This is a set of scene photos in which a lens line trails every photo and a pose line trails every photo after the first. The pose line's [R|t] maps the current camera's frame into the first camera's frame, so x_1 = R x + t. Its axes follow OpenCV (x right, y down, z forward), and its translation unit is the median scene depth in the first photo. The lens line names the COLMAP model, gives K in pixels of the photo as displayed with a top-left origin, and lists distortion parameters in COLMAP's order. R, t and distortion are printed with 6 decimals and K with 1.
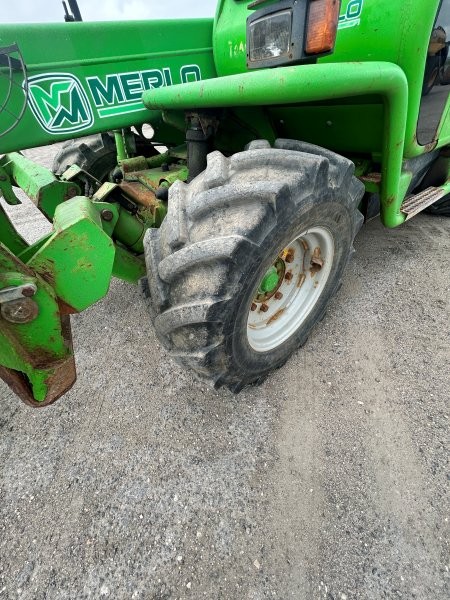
lens RADIAL K [[241.7, 0, 223.1], [0, 241.7, 299.7], [0, 0, 1]] dist [-0.000856, 0.000309]
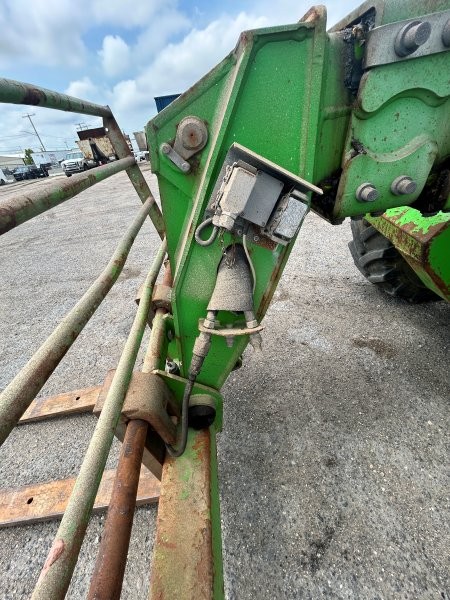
lens RADIAL K [[241.7, 0, 223.1], [0, 241.7, 299.7], [0, 0, 1]] dist [-0.000856, 0.000309]
pose [[0.830671, 0.297662, -0.470514, -1.124486], [-0.311764, 0.948850, 0.049867, -0.096084], [0.461290, 0.105266, 0.880983, 0.149215]]
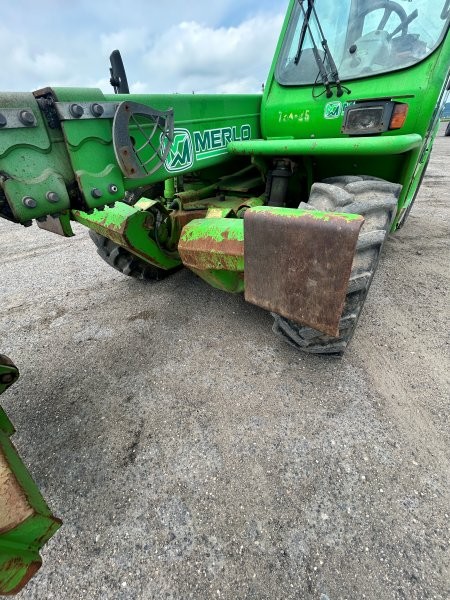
lens RADIAL K [[241.7, 0, 223.1], [0, 241.7, 299.7], [0, 0, 1]] dist [-0.000856, 0.000309]
pose [[0.967026, -0.117919, 0.225733, -0.780771], [0.144600, 0.983849, -0.105512, 0.118879], [-0.209645, 0.134674, 0.968458, -0.158464]]
